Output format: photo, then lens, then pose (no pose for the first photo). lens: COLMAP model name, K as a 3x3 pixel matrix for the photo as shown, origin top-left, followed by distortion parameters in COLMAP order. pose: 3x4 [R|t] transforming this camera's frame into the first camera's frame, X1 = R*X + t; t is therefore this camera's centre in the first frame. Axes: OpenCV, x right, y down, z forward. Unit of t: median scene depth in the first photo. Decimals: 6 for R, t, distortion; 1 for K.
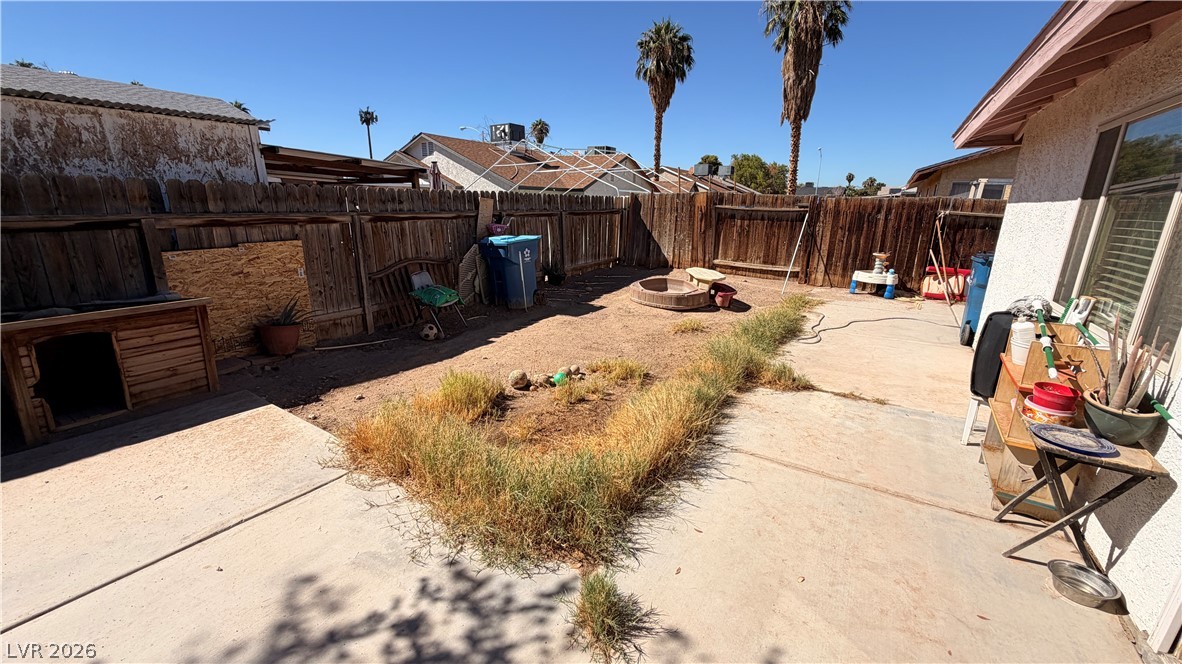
lens RADIAL K [[469.4, 0, 588.0], [0, 469.4, 332.6], [0, 0, 1]] dist [-0.001361, 0.000528]
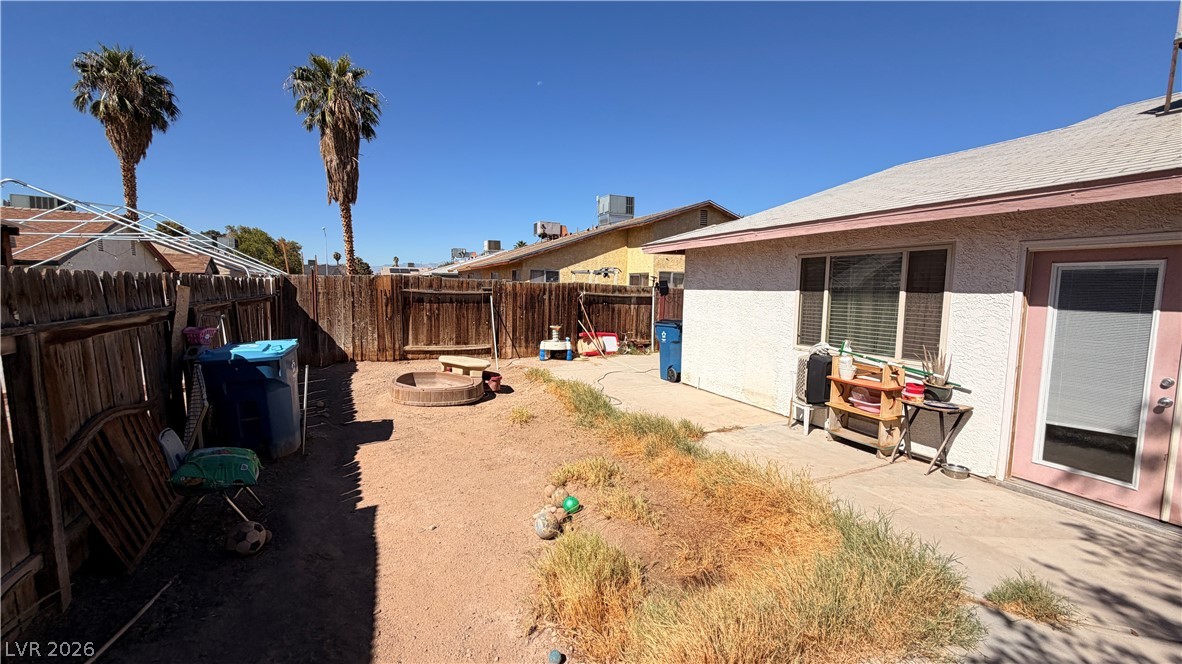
lens RADIAL K [[469.4, 0, 588.0], [0, 469.4, 332.6], [0, 0, 1]] dist [-0.001361, 0.000528]
pose [[0.551007, -0.088195, 0.829827, -0.337971], [0.217137, 0.975300, -0.040523, -0.075362], [-0.805756, 0.202515, 0.556547, 0.219063]]
